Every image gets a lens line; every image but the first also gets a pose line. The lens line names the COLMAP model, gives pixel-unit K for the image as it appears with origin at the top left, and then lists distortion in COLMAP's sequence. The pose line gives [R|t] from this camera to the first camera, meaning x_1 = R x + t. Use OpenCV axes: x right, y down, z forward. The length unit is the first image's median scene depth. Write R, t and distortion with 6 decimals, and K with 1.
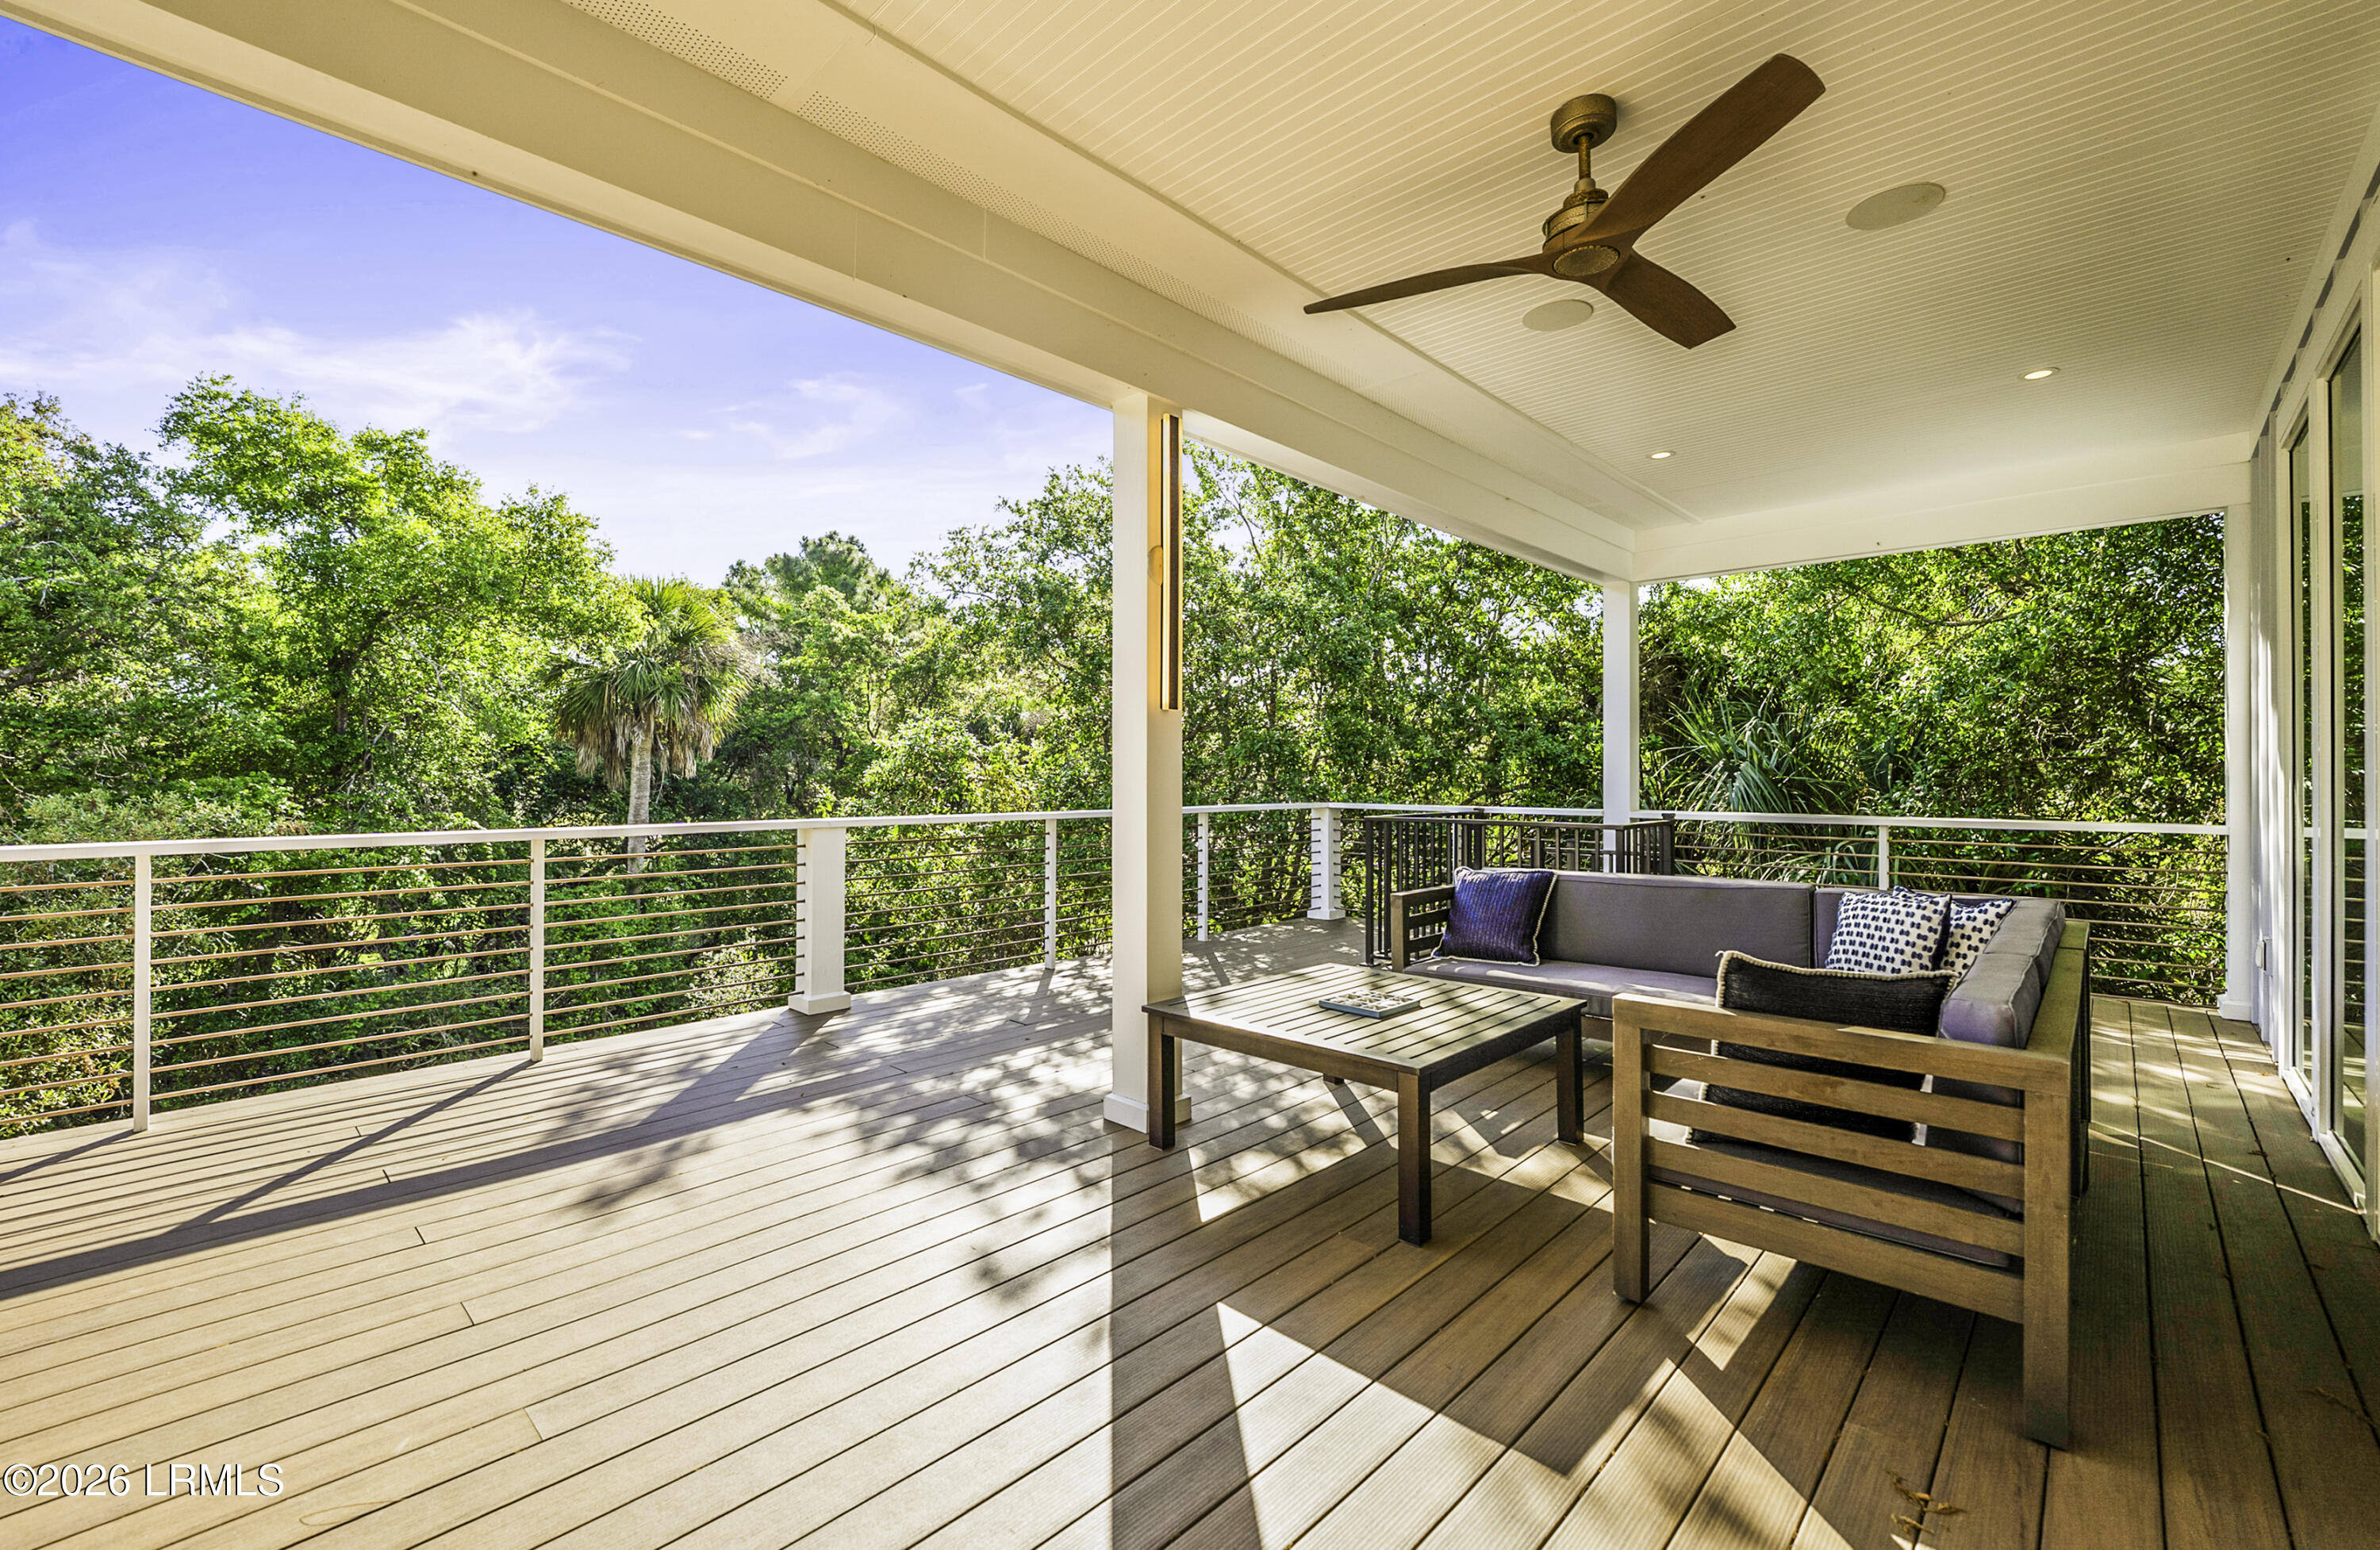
lens RADIAL K [[992.0, 0, 1191.6], [0, 992.0, 773.7], [0, 0, 1]] dist [-0.011777, -0.000063]
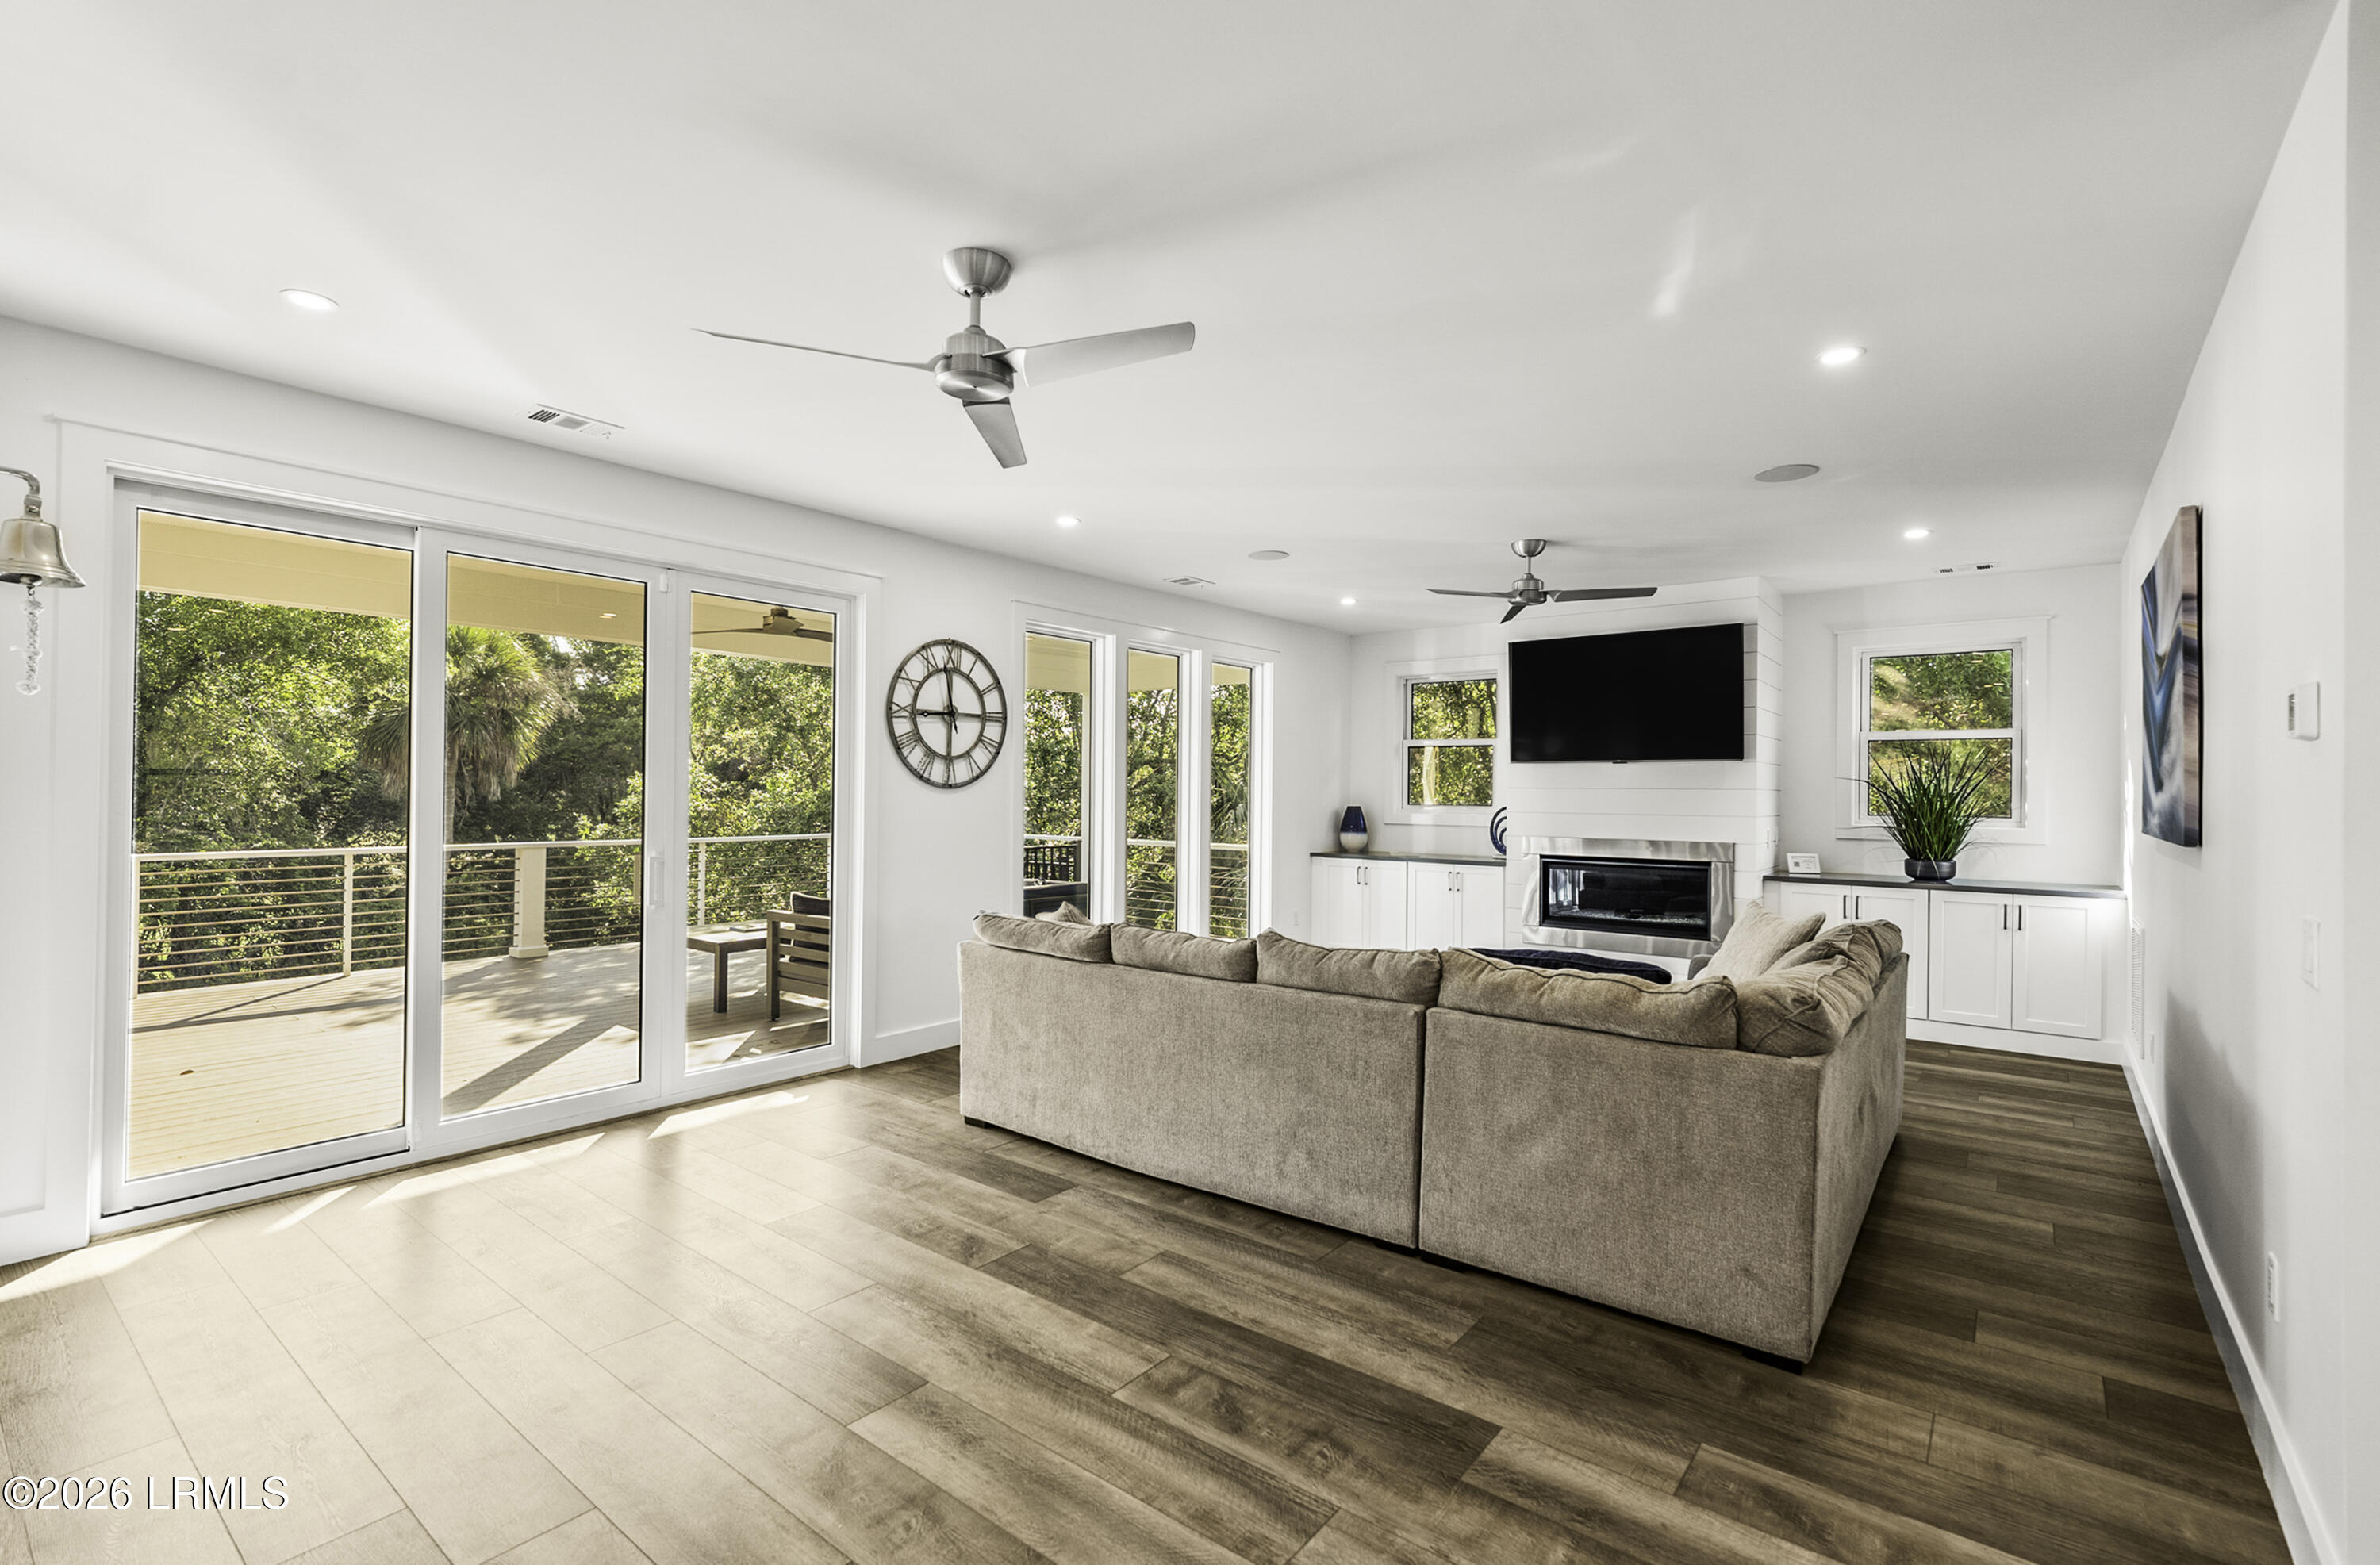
lens RADIAL K [[1065.4, 0, 1194.0], [0, 1065.4, 781.9], [0, 0, 1]] dist [0.001339, 0.000619]
pose [[0.995851, 0.007543, 0.090685, 0.301210], [-0.006968, 0.999954, -0.006661, -0.027803], [-0.090731, 0.006001, 0.995857, -0.468121]]
